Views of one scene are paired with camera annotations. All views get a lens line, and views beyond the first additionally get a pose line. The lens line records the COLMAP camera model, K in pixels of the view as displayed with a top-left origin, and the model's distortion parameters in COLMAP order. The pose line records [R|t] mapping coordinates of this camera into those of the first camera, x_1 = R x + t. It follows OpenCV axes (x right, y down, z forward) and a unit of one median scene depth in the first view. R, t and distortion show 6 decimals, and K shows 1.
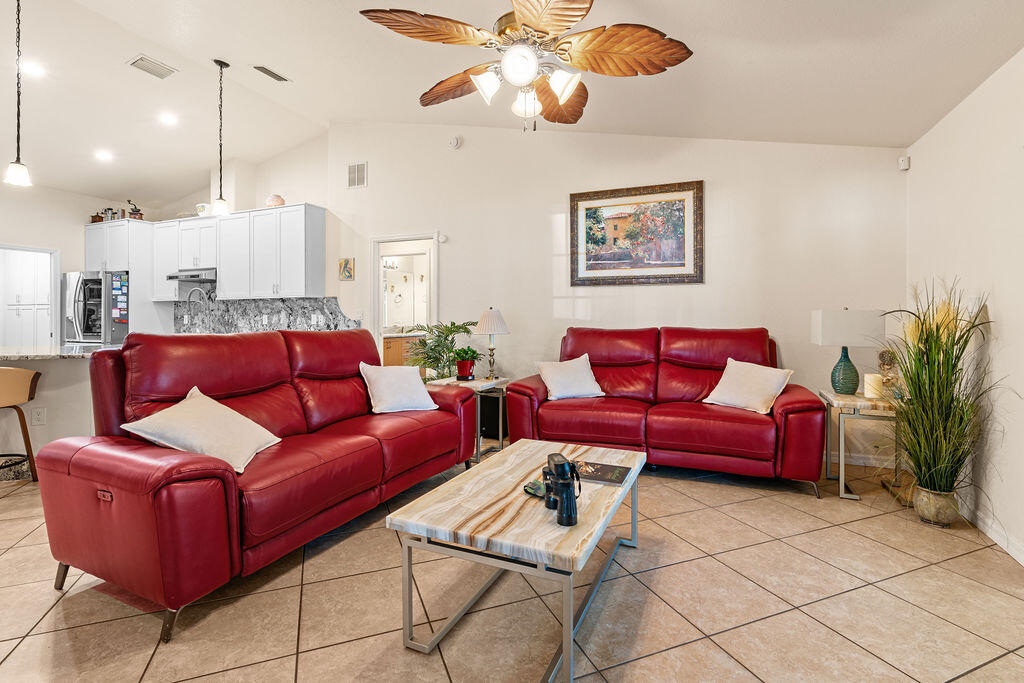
lens RADIAL K [[496.5, 0, 505.6], [0, 496.5, 306.3], [0, 0, 1]] dist [-0.000973, 0.001794]
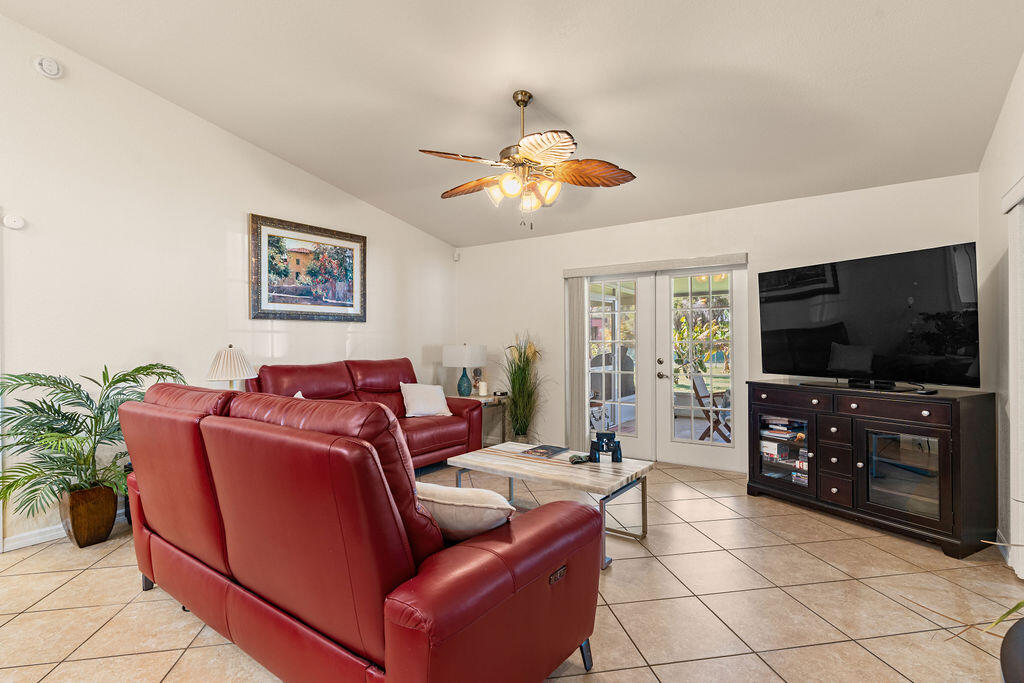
lens RADIAL K [[496.5, 0, 512.9], [0, 496.5, 345.0], [0, 0, 1]] dist [-0.000973, 0.001794]
pose [[0.204381, -0.009638, 0.978844, -0.647745], [-0.007375, 0.999908, 0.011386, -0.007407], [-0.978864, -0.009546, 0.204291, 0.370377]]
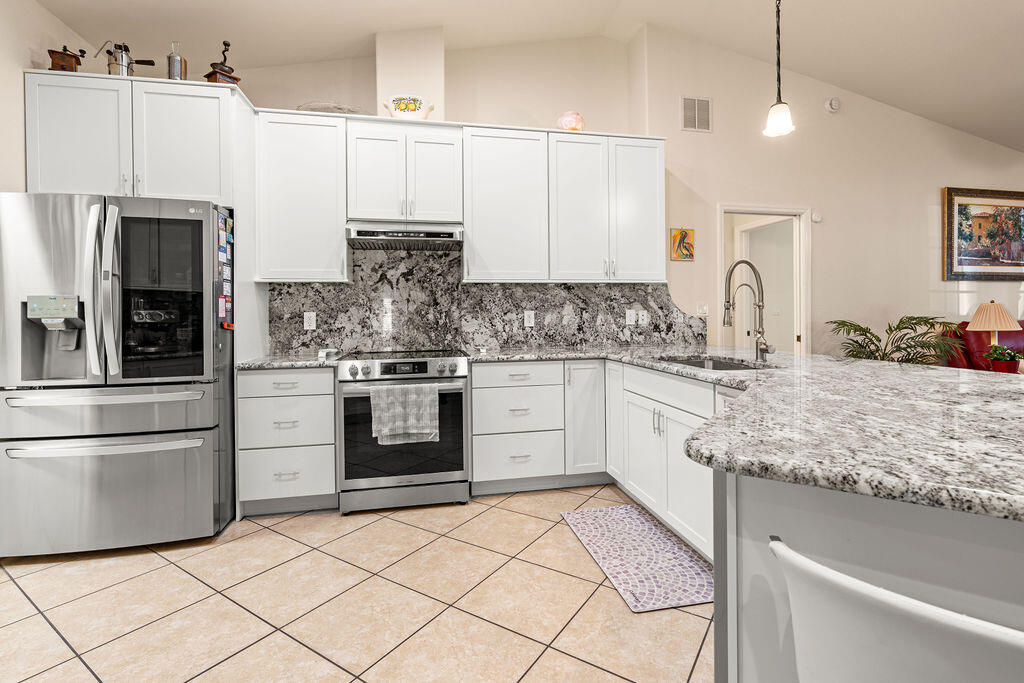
lens RADIAL K [[464.6, 0, 524.0], [0, 464.6, 314.5], [0, 0, 1]] dist [-0.005669, 0.001833]
pose [[0.814045, -0.003289, 0.580792, -1.110414], [-0.004872, 0.999910, 0.012492, 0.020488], [-0.580781, -0.012999, 0.813956, 0.746949]]
